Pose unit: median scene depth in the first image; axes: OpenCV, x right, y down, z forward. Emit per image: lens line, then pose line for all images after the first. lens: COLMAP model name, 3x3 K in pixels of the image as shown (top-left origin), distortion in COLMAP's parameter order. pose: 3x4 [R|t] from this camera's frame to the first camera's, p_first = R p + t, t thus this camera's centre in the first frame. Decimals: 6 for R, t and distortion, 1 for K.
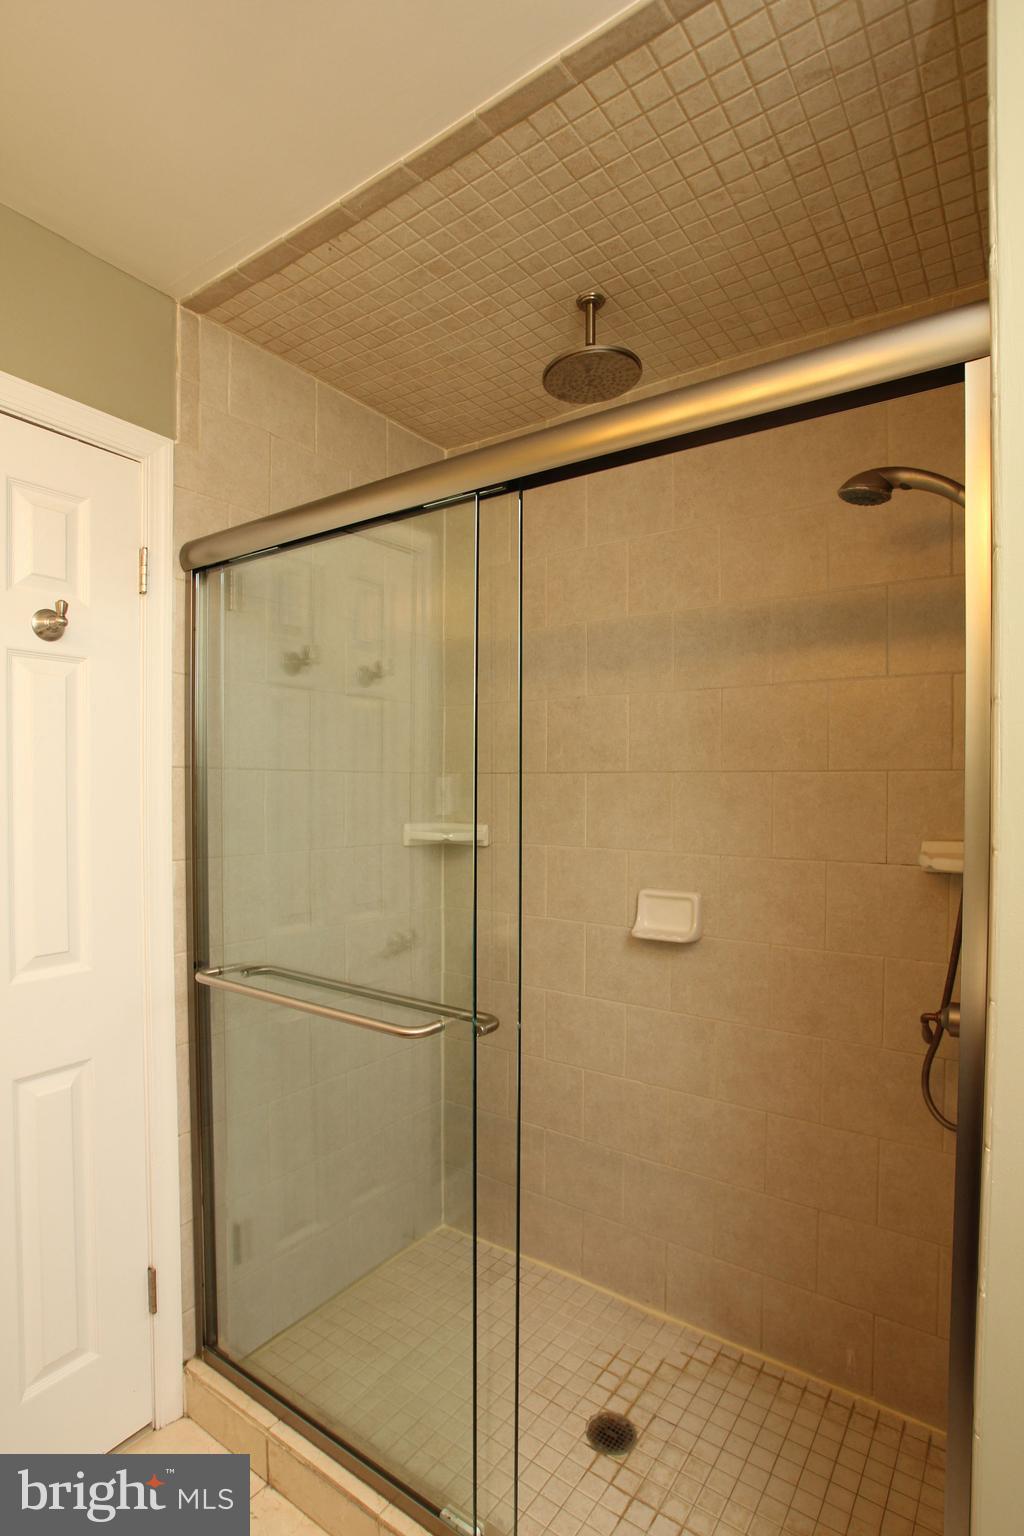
lens RADIAL K [[785.3, 0, 522.8], [0, 785.3, 801.9], [0, 0, 1]] dist [-0.071079, 0.031796]
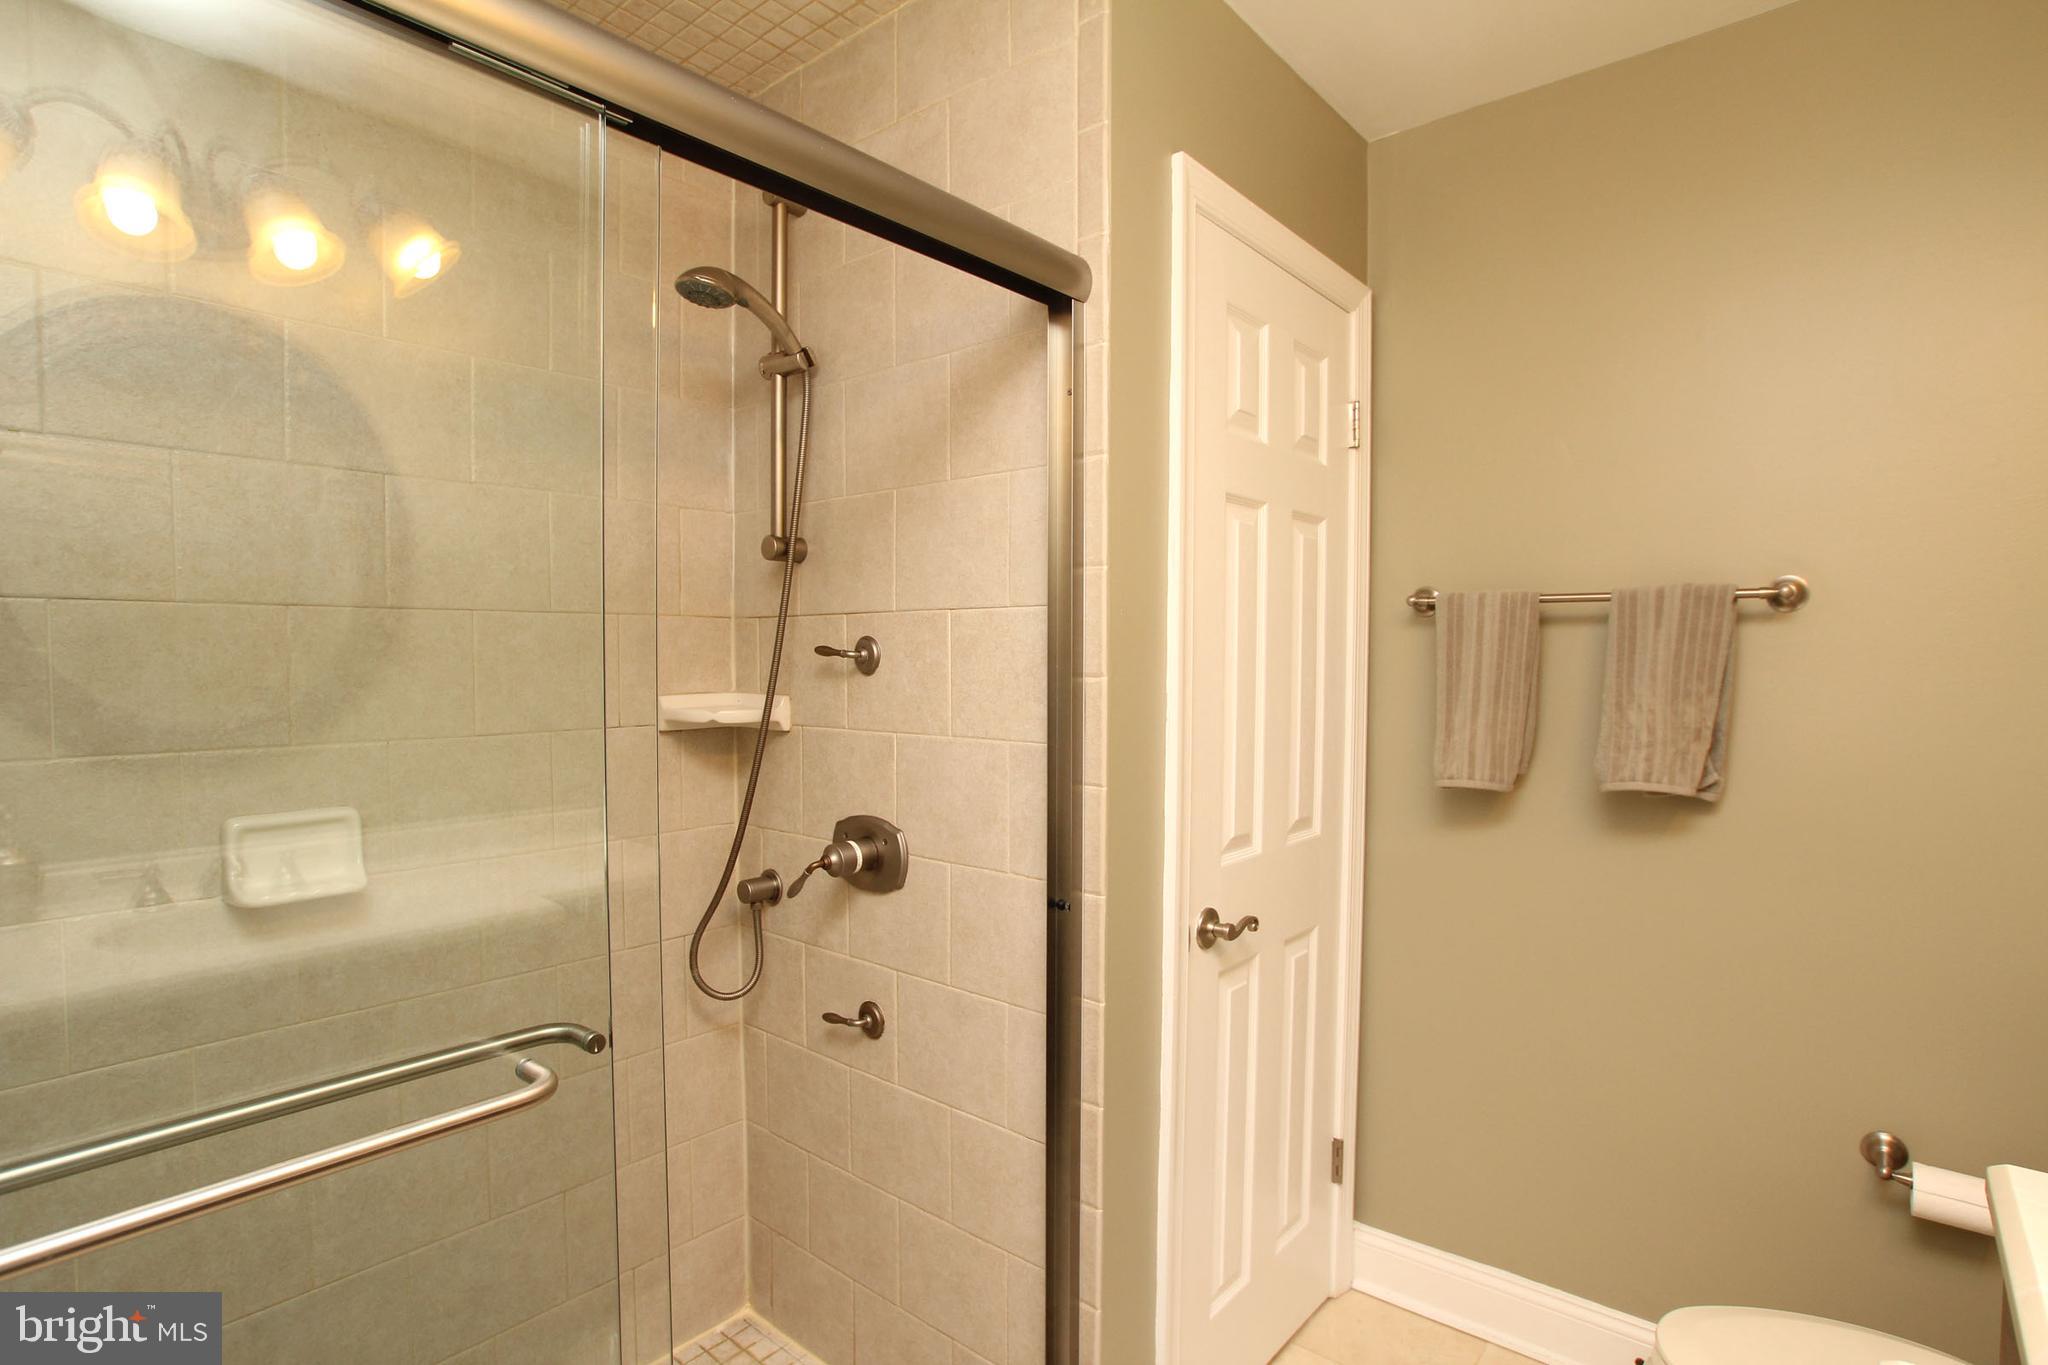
lens RADIAL K [[1027.6, 0, 1024.0], [0, 1027.6, 682.5], [0, 0, 1]] dist [-0.061867, 0.028152]
pose [[0.094972, -0.041839, 0.994600, -1.027291], [0.003848, 0.999124, 0.041662, -0.020525], [-0.995473, -0.000130, 0.095050, 0.851102]]
